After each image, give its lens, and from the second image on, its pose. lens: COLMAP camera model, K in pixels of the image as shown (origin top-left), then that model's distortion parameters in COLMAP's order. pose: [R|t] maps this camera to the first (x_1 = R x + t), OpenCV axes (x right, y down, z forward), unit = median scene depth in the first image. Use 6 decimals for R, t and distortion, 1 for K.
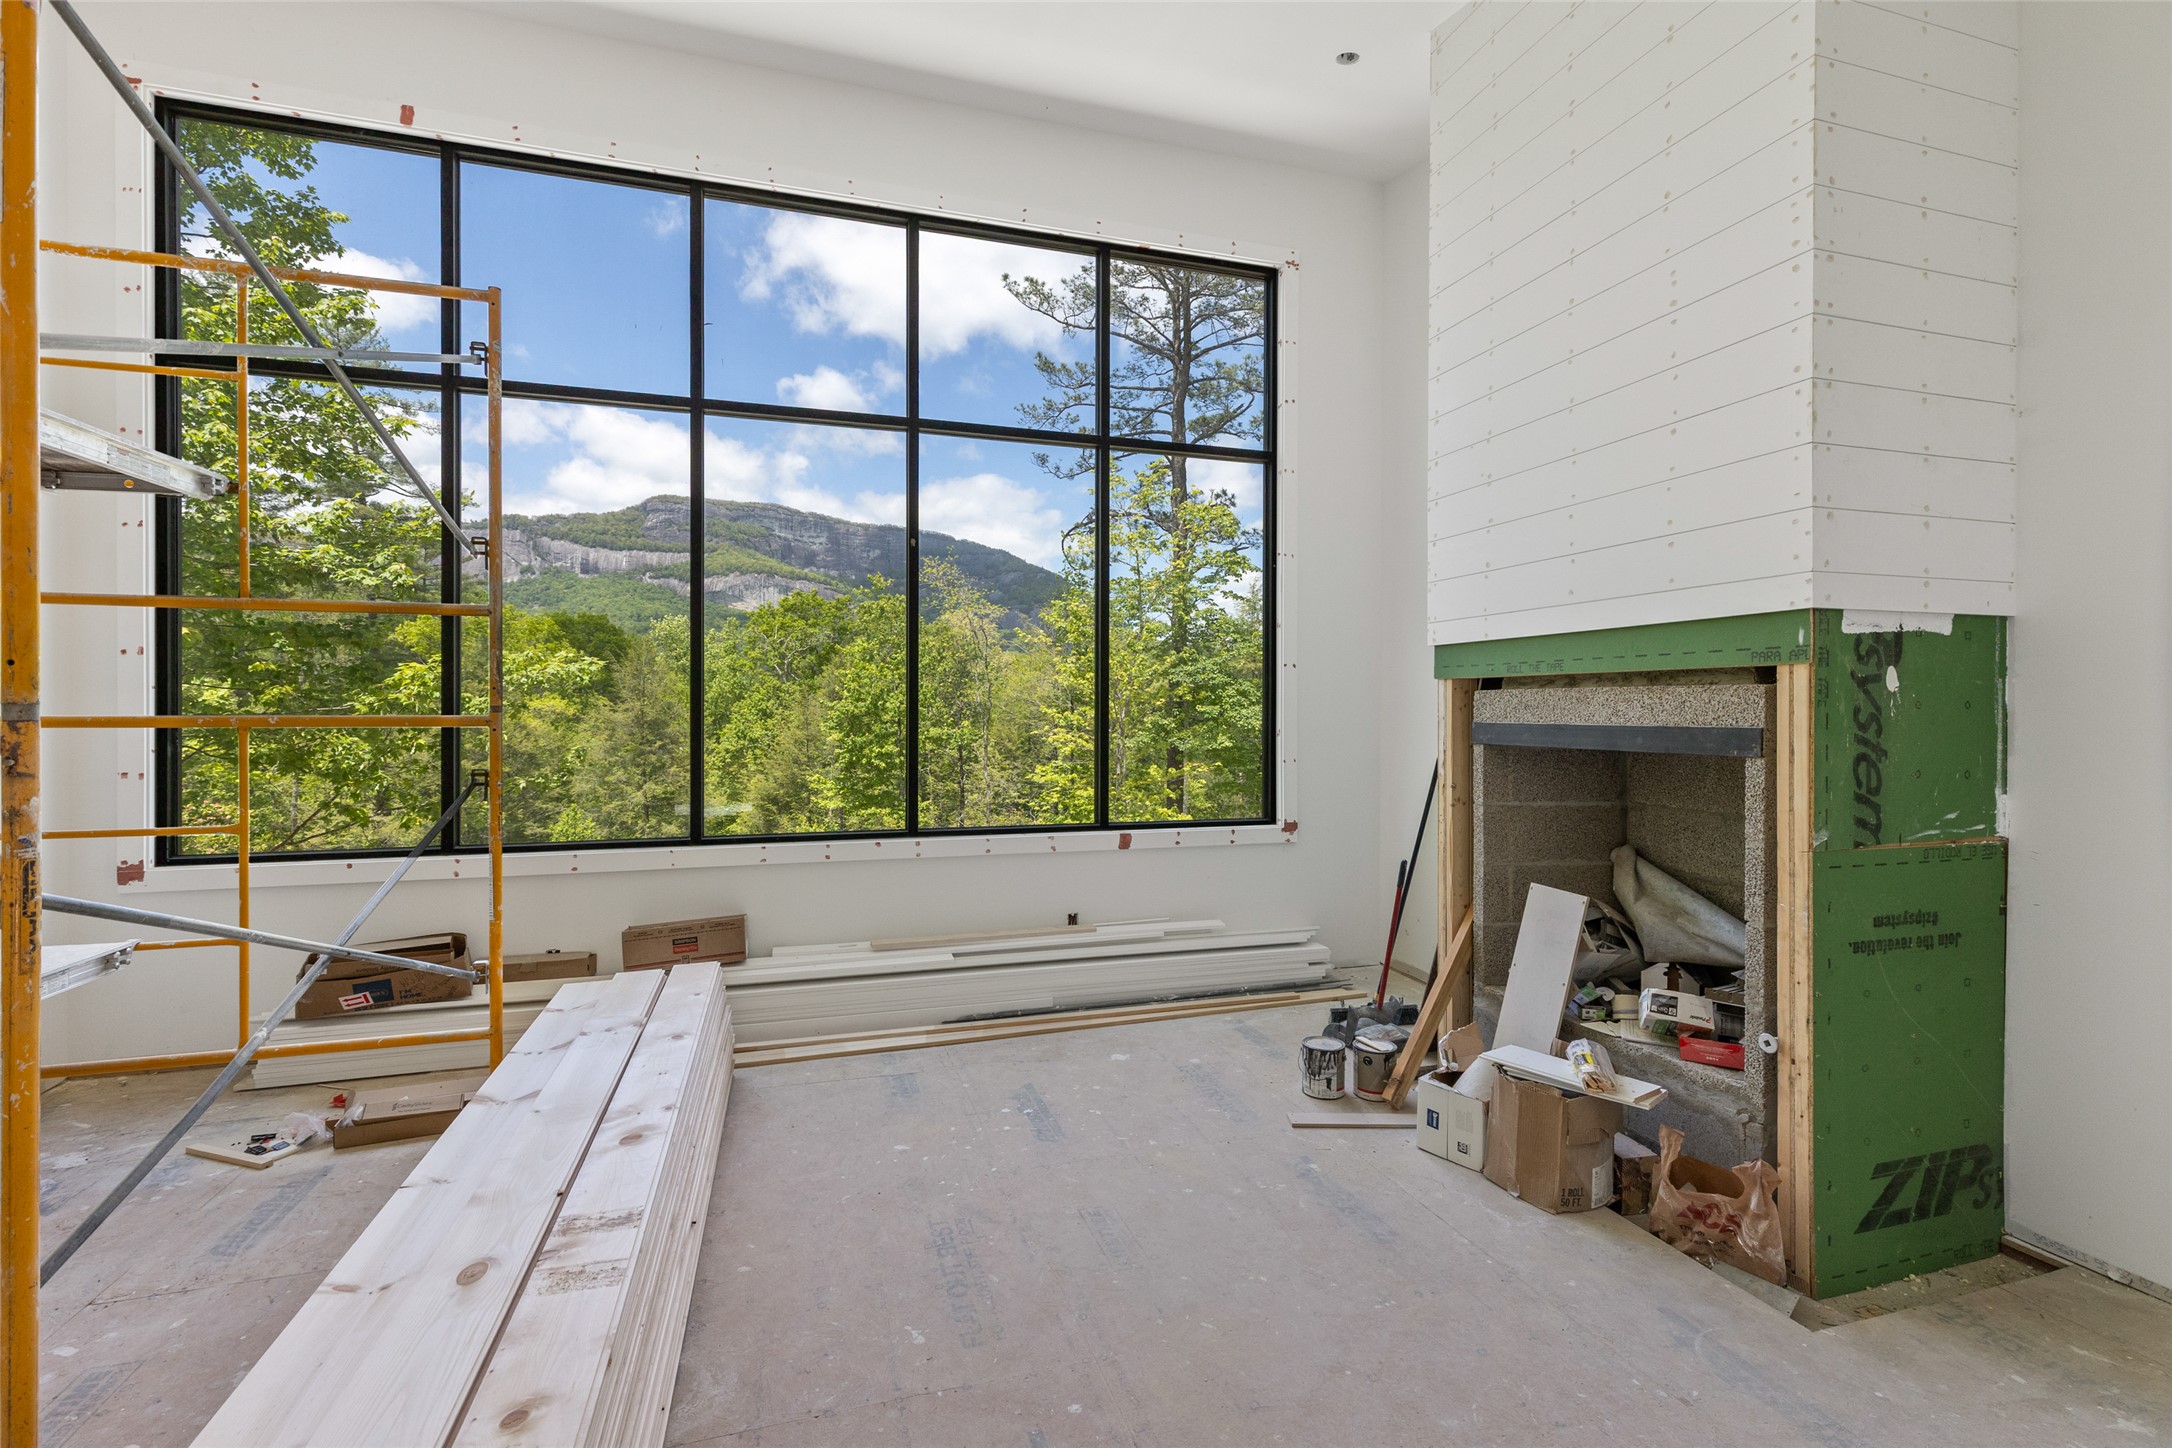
lens RADIAL K [[976.0, 0, 1088.2], [0, 976.0, 711.6], [0, 0, 1]] dist [0.003988, 0.000196]
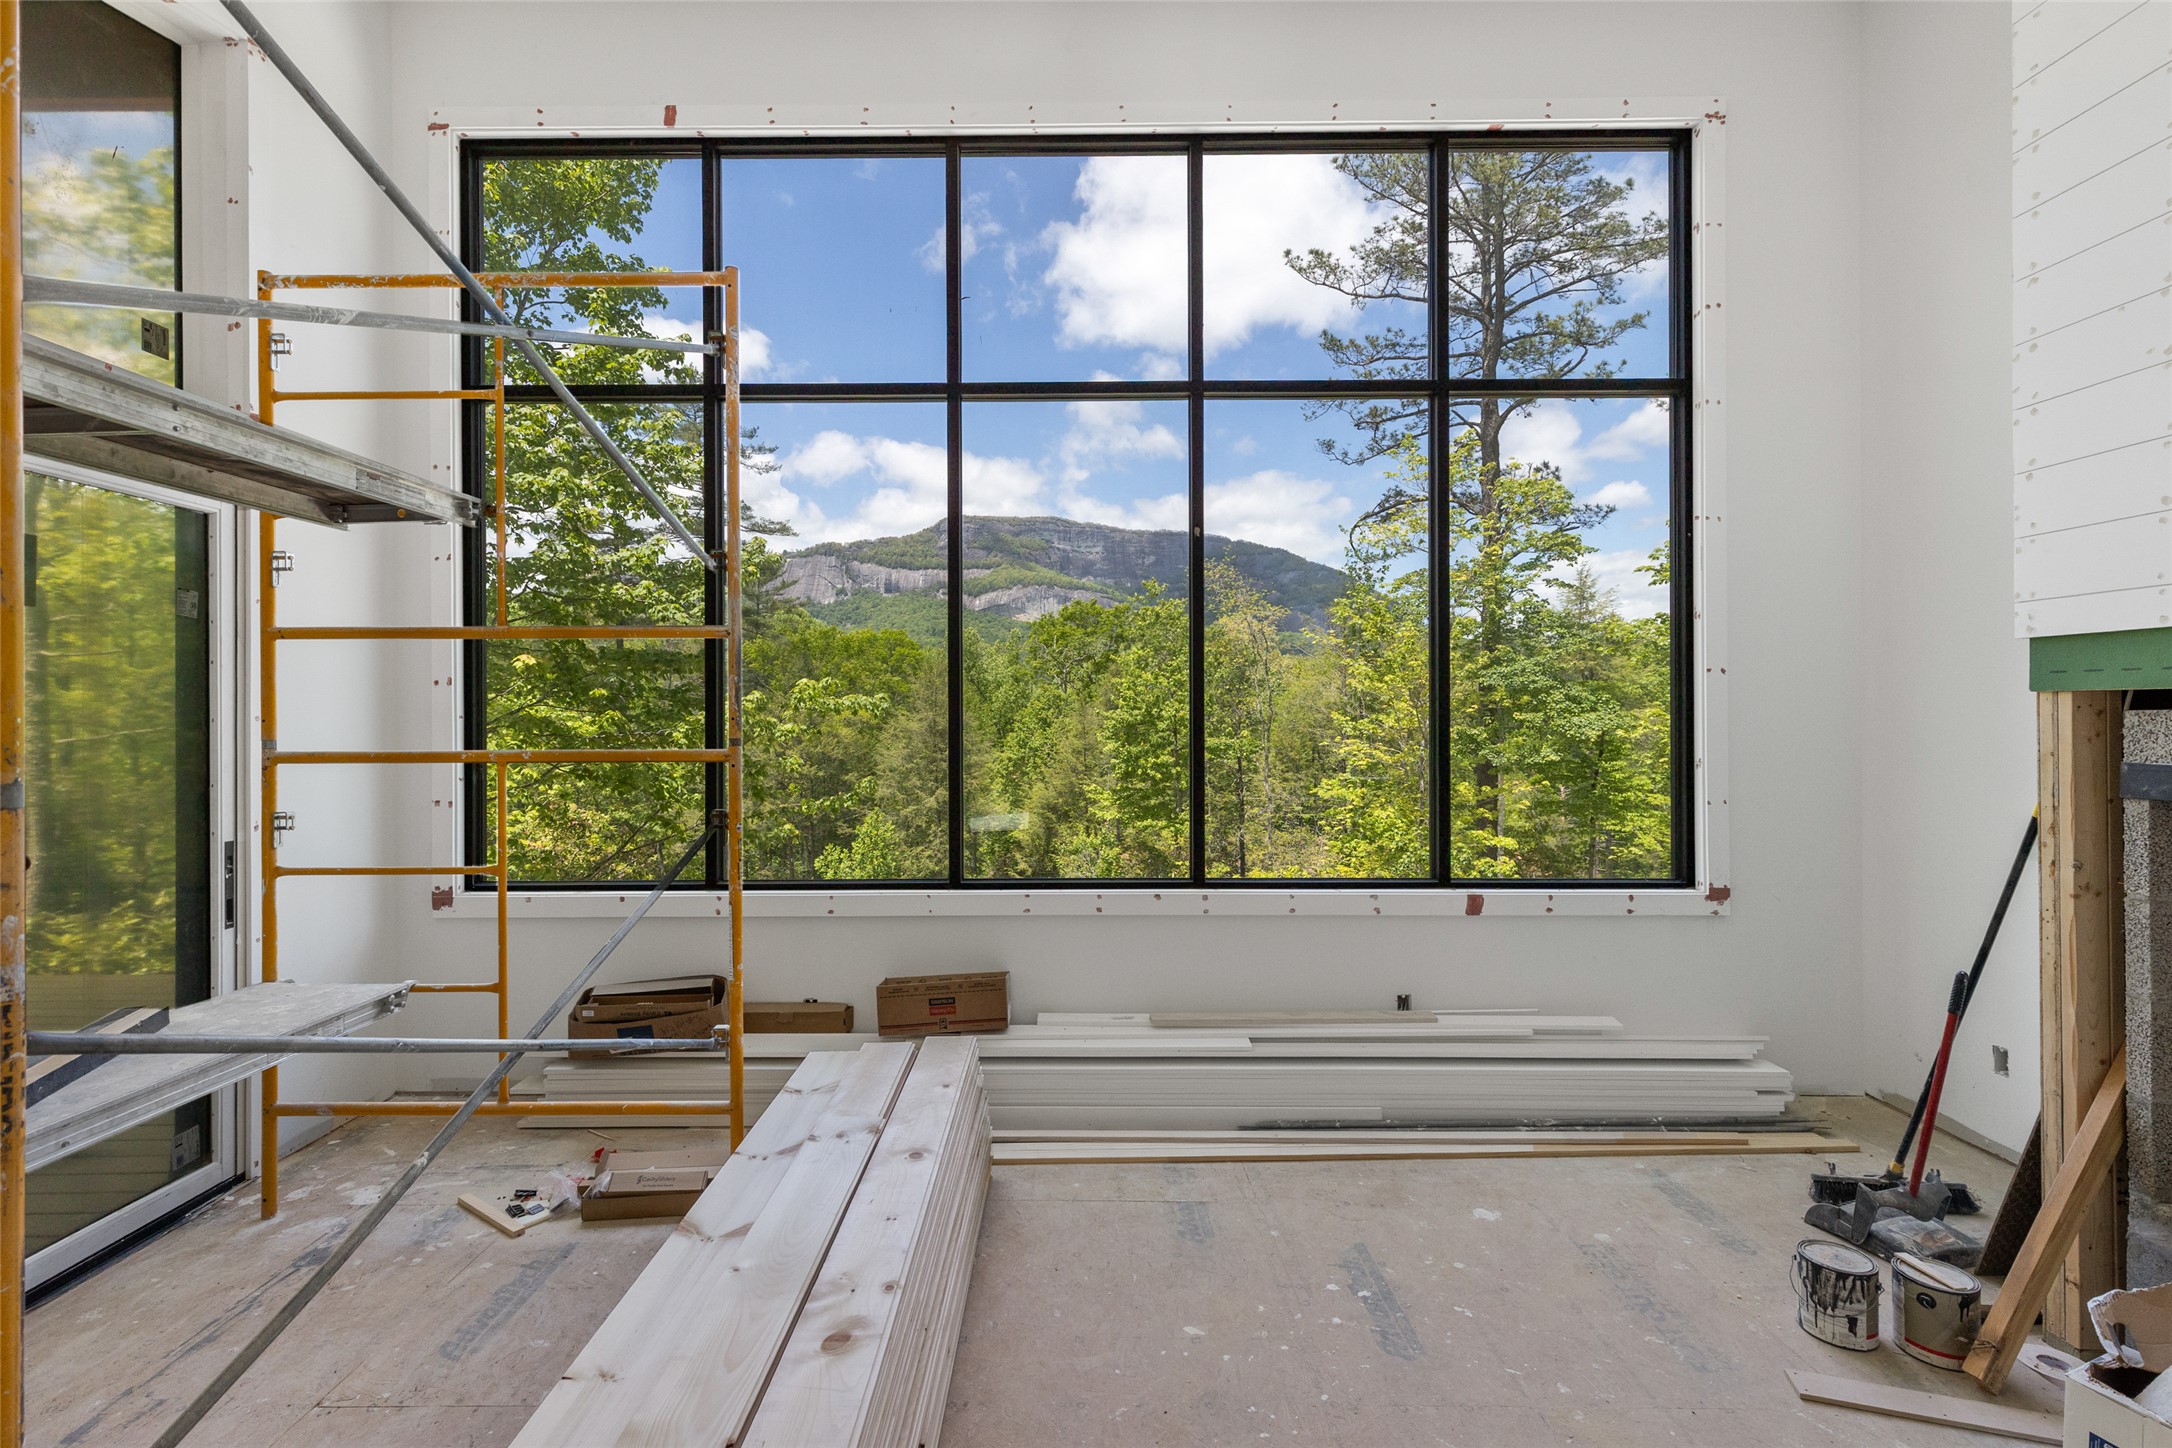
lens RADIAL K [[1002.4, 0, 1051.6], [0, 1002.4, 714.2], [0, 0, 1]] dist [0.003377, -0.000045]
pose [[0.951153, -0.006545, -0.308650, -0.045869], [0.005182, 0.999973, -0.005236, -0.019471], [0.308676, 0.003381, 0.951161, 0.198481]]
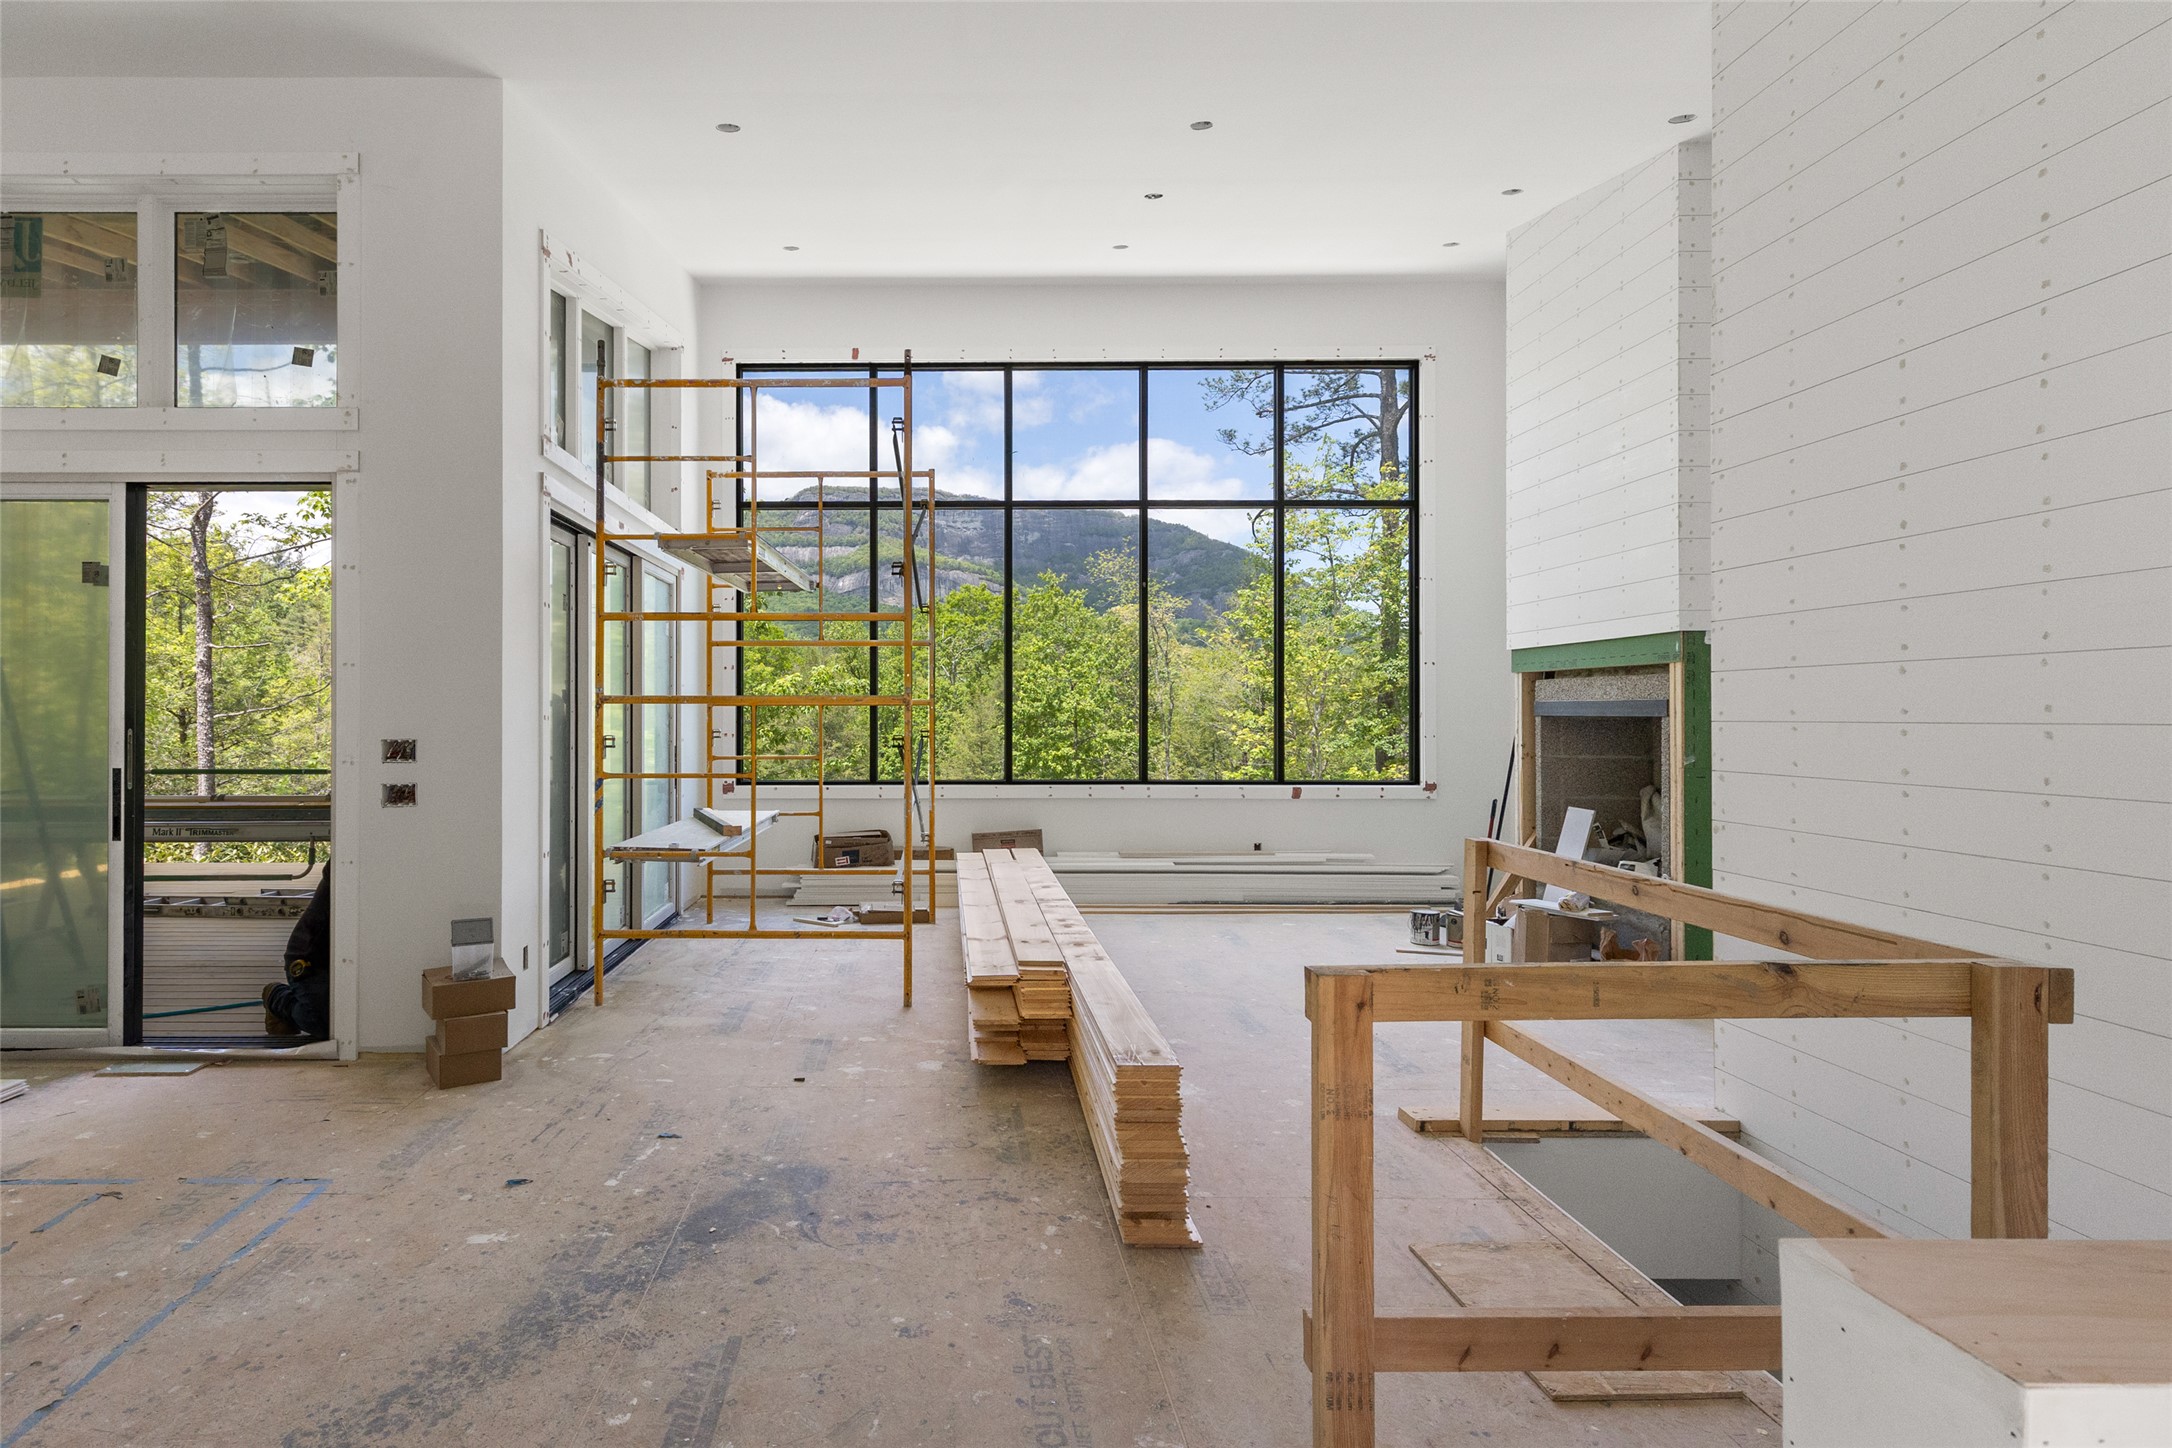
lens RADIAL K [[1116.7, 0, 938.7], [0, 1116.7, 710.6], [0, 0, 1]] dist [0.000537, 0.000112]
pose [[0.955060, -0.003789, -0.296388, 0.030240], [0.002362, 0.999984, -0.005173, 0.031092], [0.296403, 0.004241, 0.955054, -0.892446]]
